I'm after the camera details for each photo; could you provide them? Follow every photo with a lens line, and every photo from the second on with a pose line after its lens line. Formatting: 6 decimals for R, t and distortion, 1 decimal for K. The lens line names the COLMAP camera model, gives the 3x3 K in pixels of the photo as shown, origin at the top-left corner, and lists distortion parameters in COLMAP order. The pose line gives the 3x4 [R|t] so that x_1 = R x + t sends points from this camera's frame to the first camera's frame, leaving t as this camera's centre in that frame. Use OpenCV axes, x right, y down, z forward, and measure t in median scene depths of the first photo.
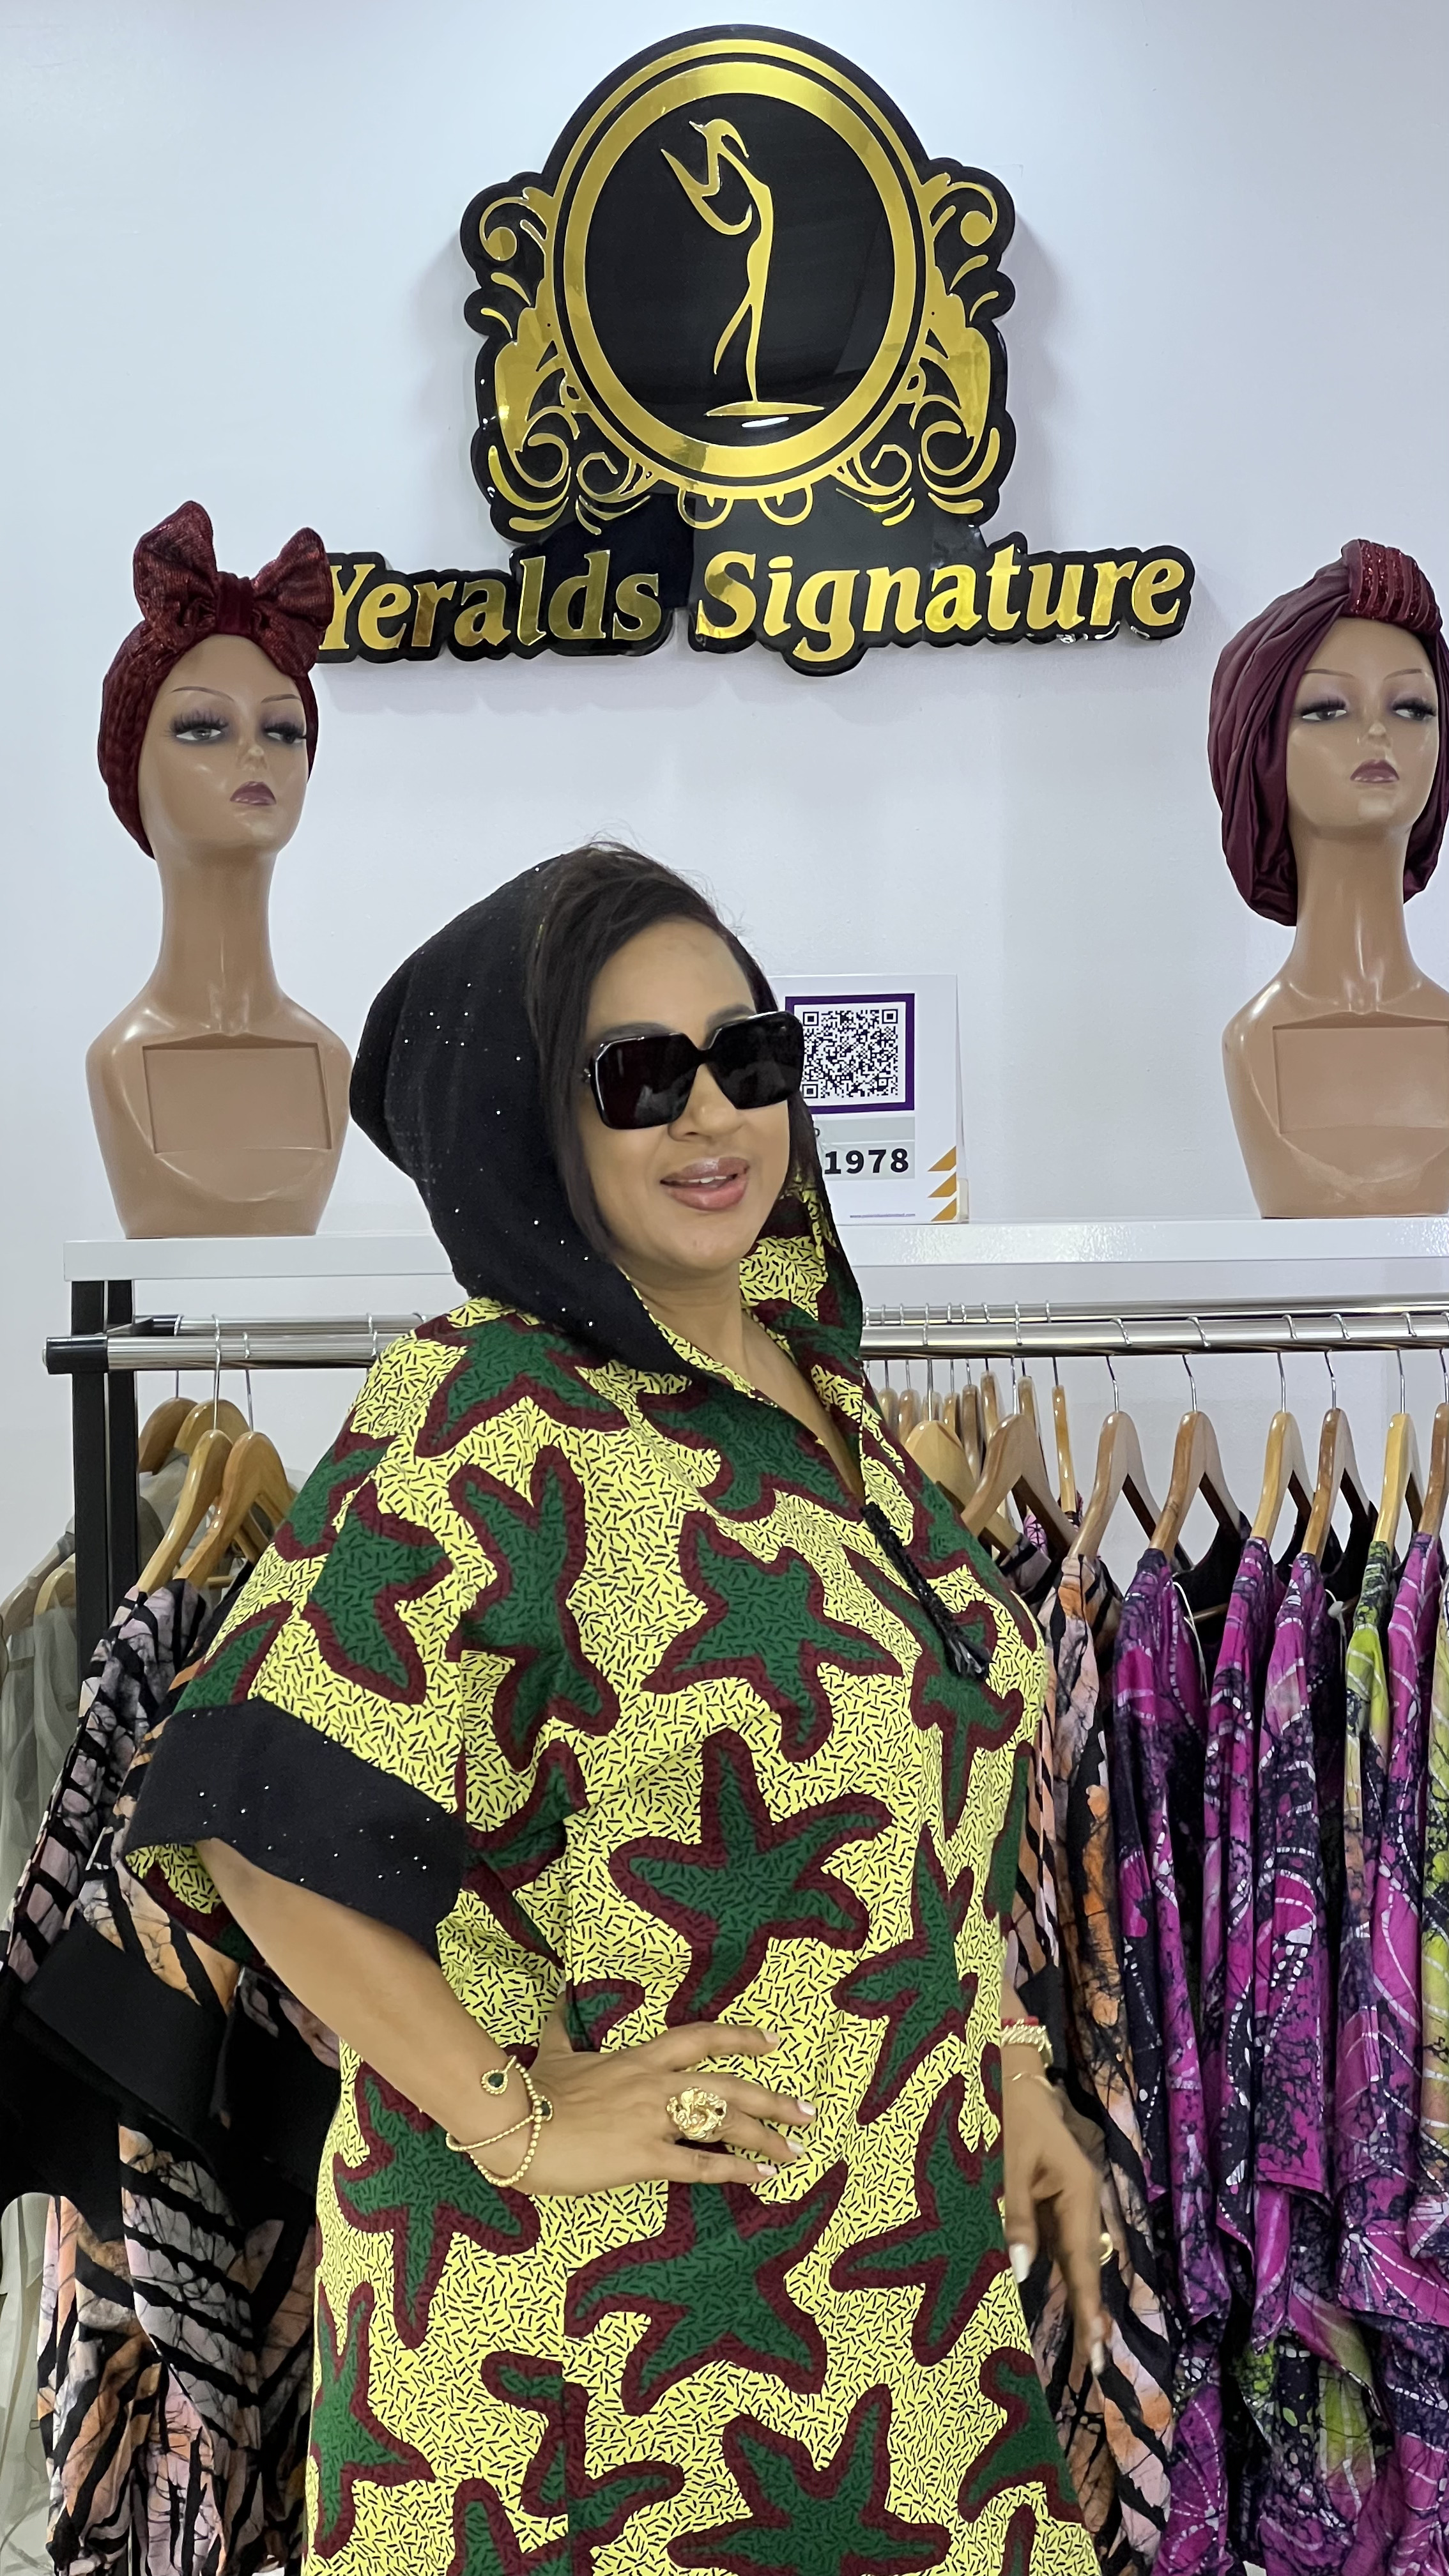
lens RADIAL K [[9444.4, 0, 652.3], [0, 9444.4, 1284.2], [0, 0, 1]] dist [0.651803, 0.000000]
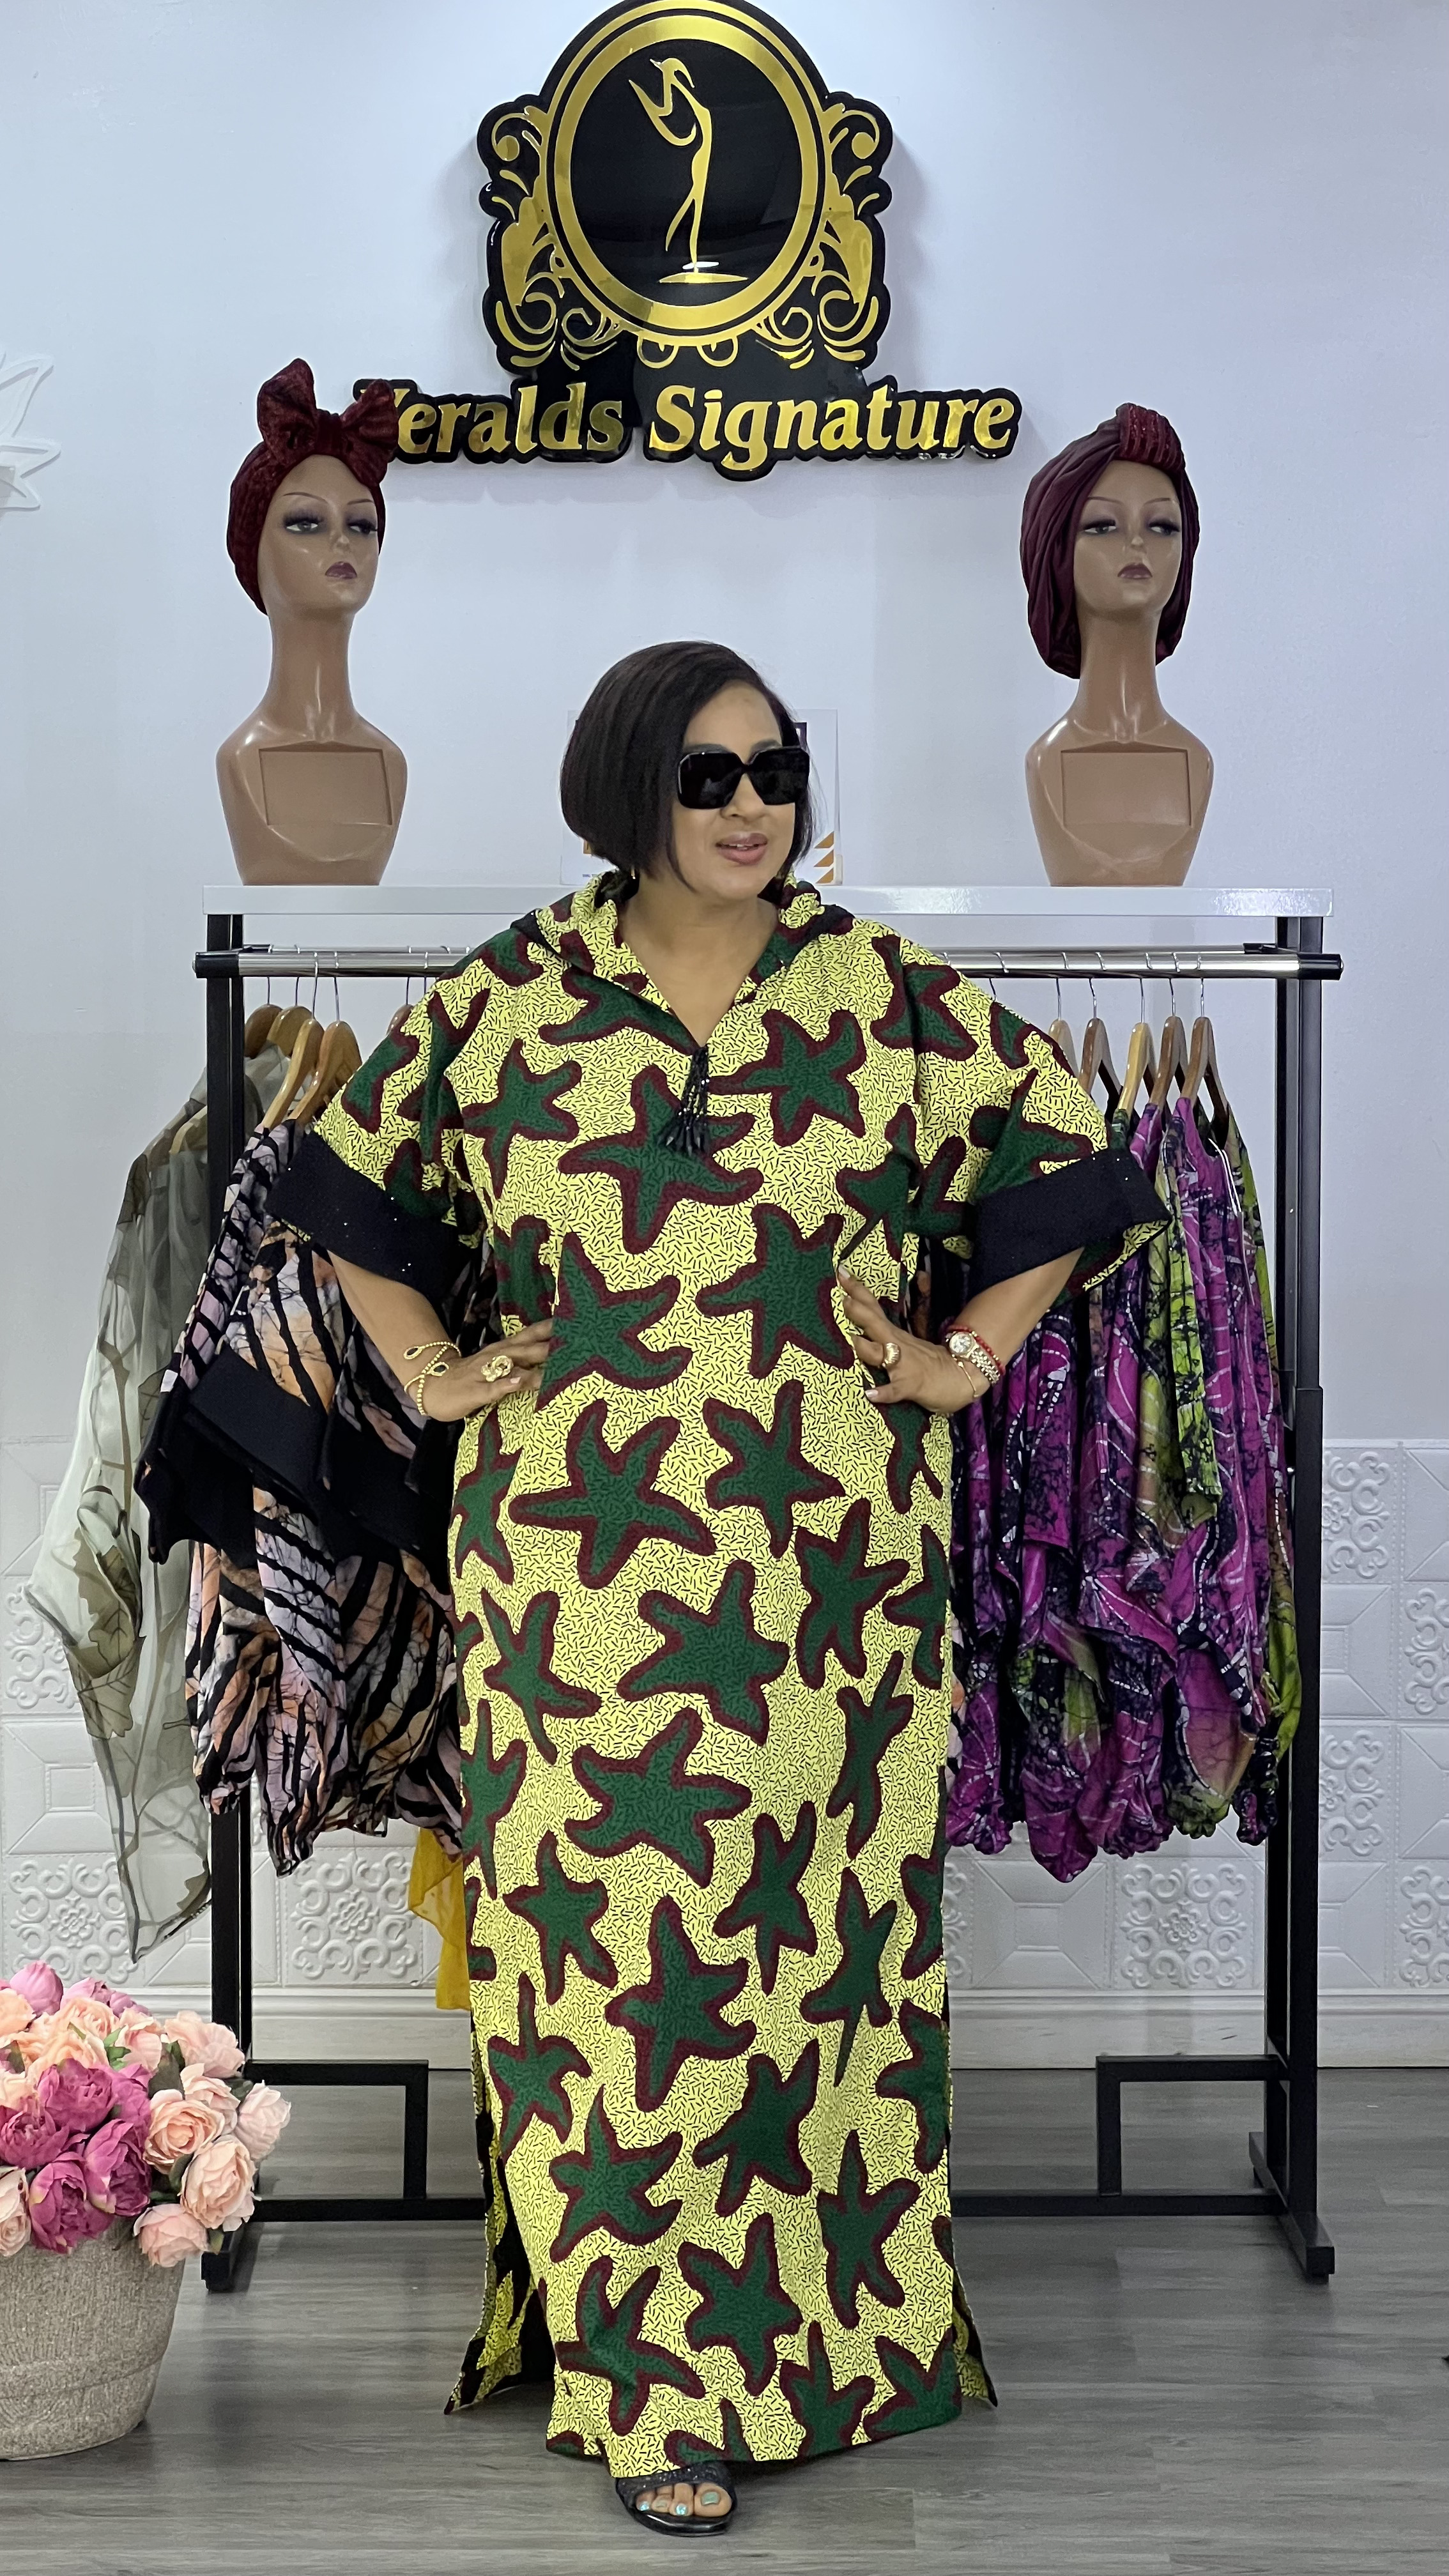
lens RADIAL K [[9444.4, 0, 761.9], [0, 9444.4, 1375.9], [0, 0, 1]] dist [0.651803, 0.000000]
pose [[0.999551, 0.017242, 0.024487, -0.011760], [-0.018199, 0.999058, 0.039397, 0.010776], [-0.023784, -0.039825, 0.998924, -0.403721]]
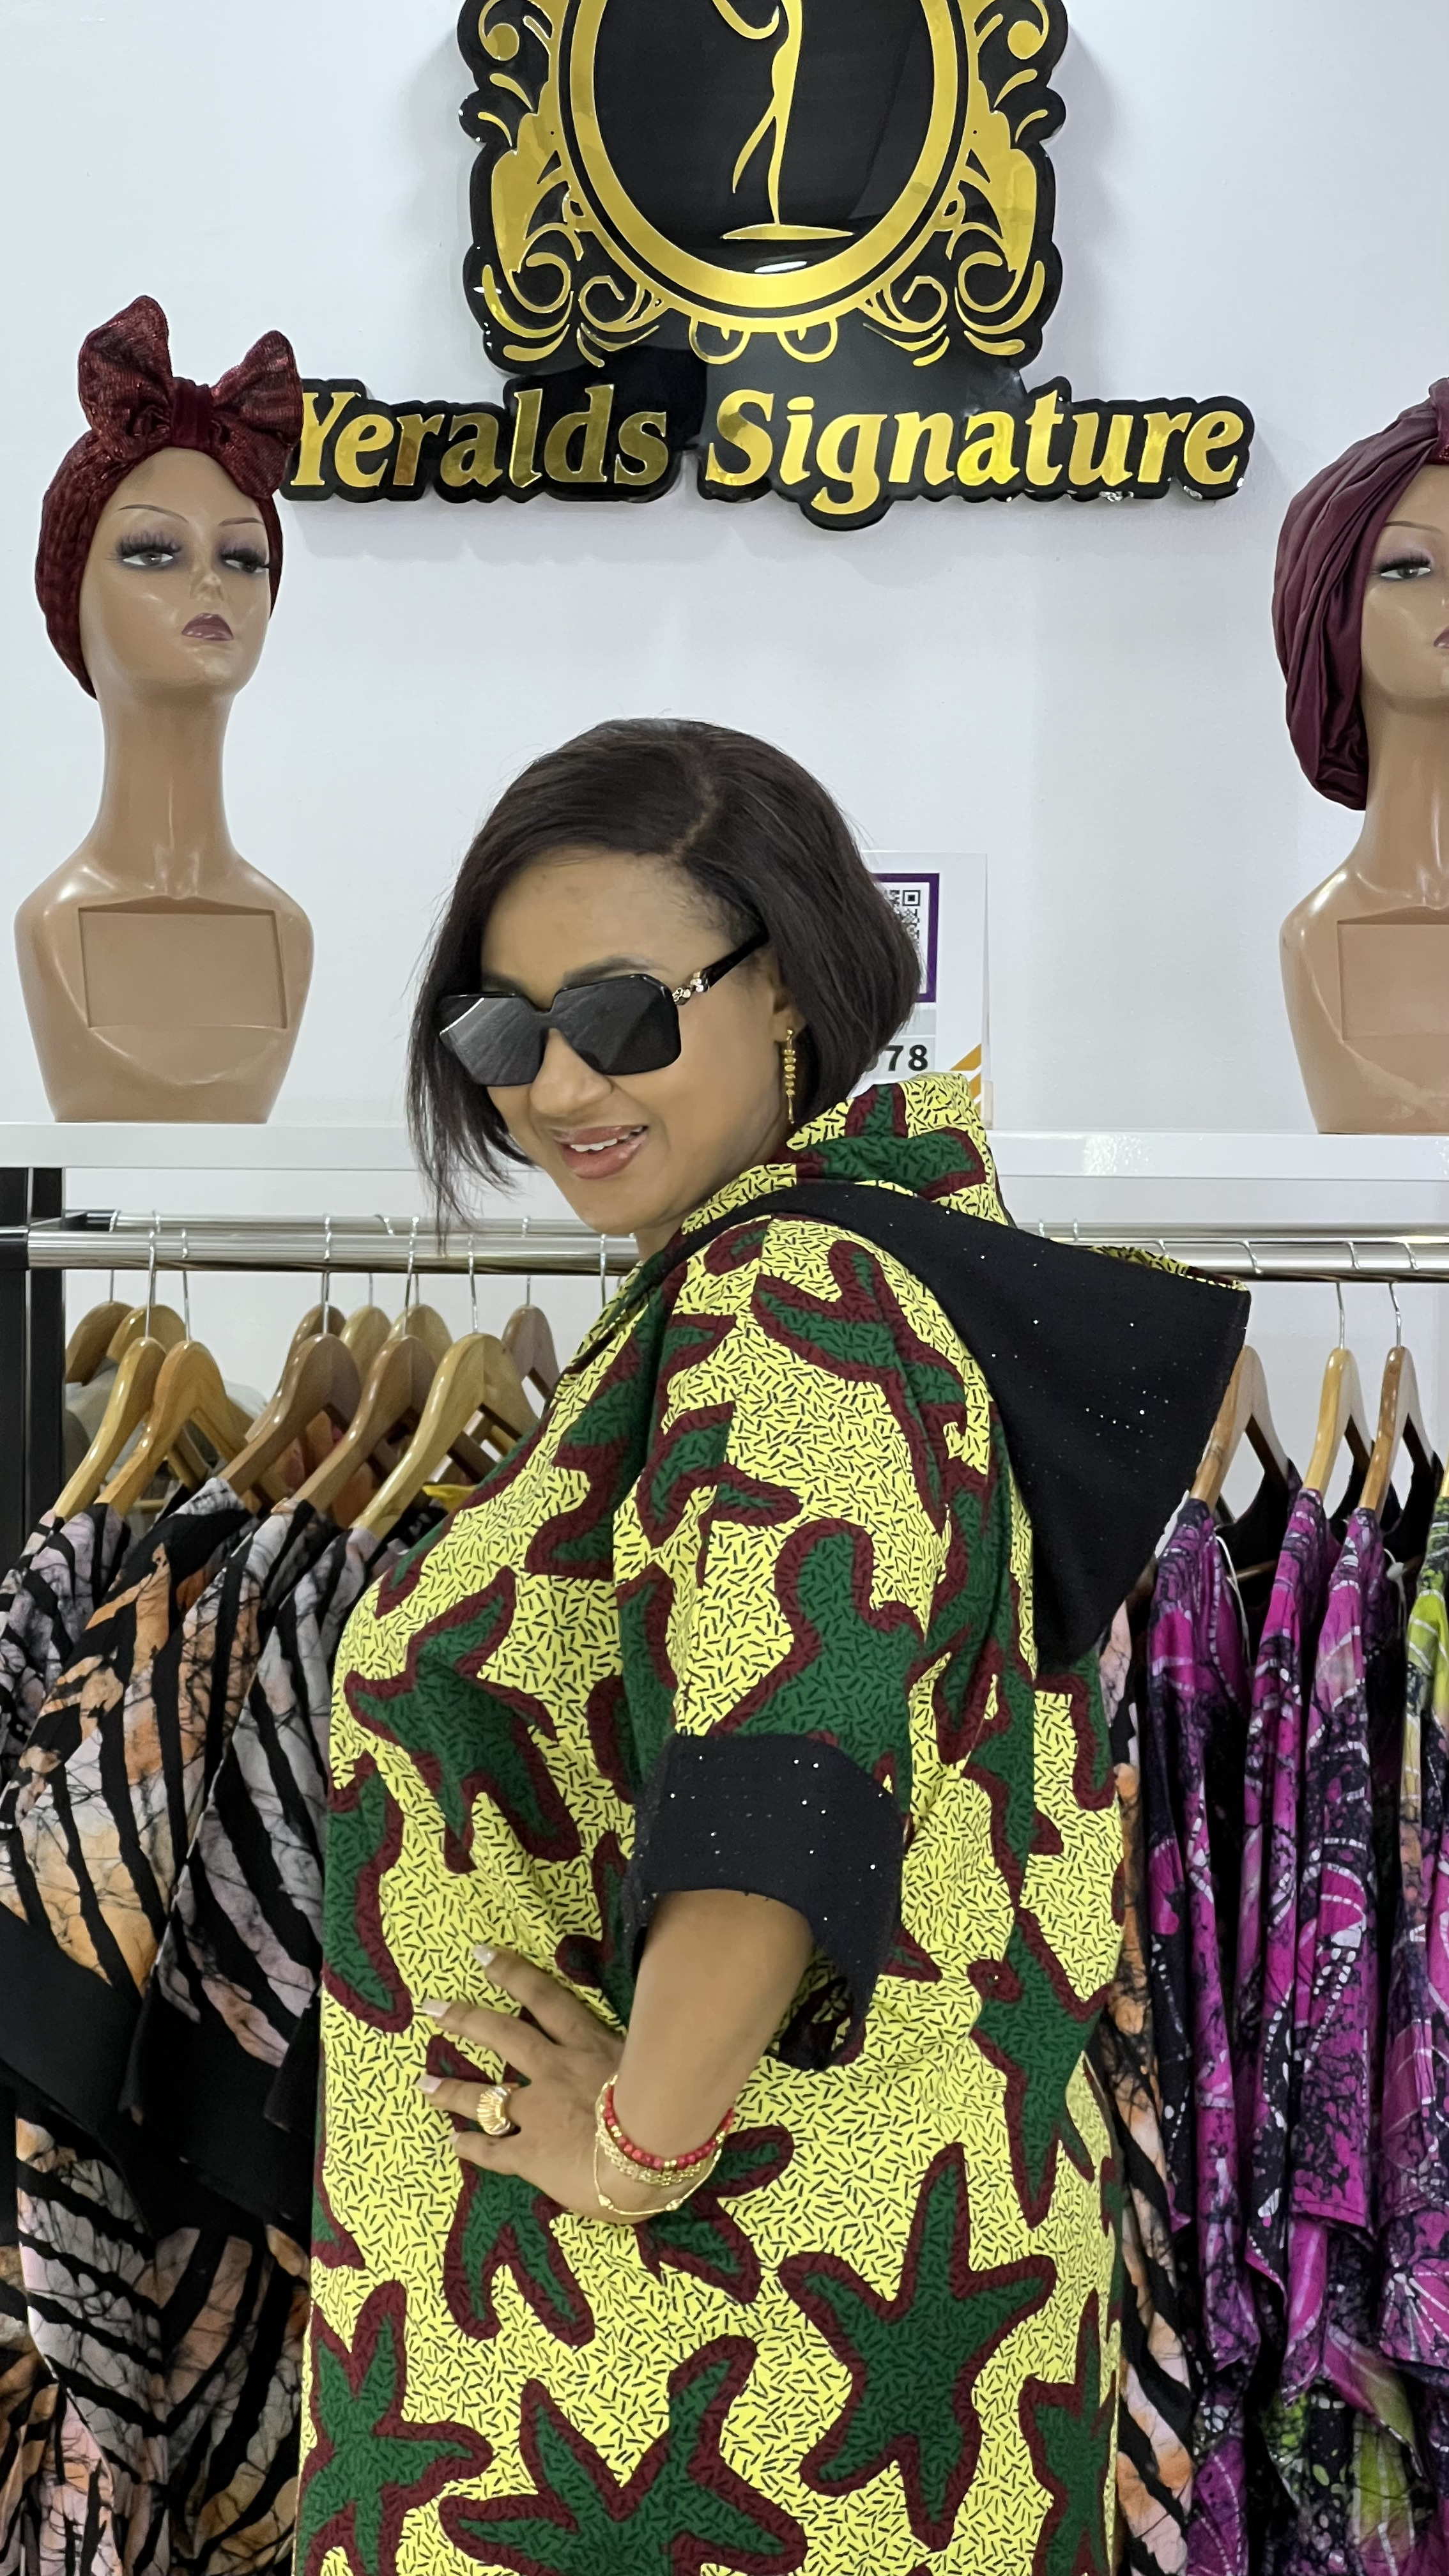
lens RADIAL K [[9444.4, 0, 693.5], [0, 9444.4, 1339.4], [0, 0, 1]] dist [0.651803, 0.000000]
pose [[0.999611, 0.026986, 0.007045, -0.000860], [-0.027080, 0.999540, 0.013668, 0.001832], [-0.006673, -0.013853, 0.999882, 0.099889]]
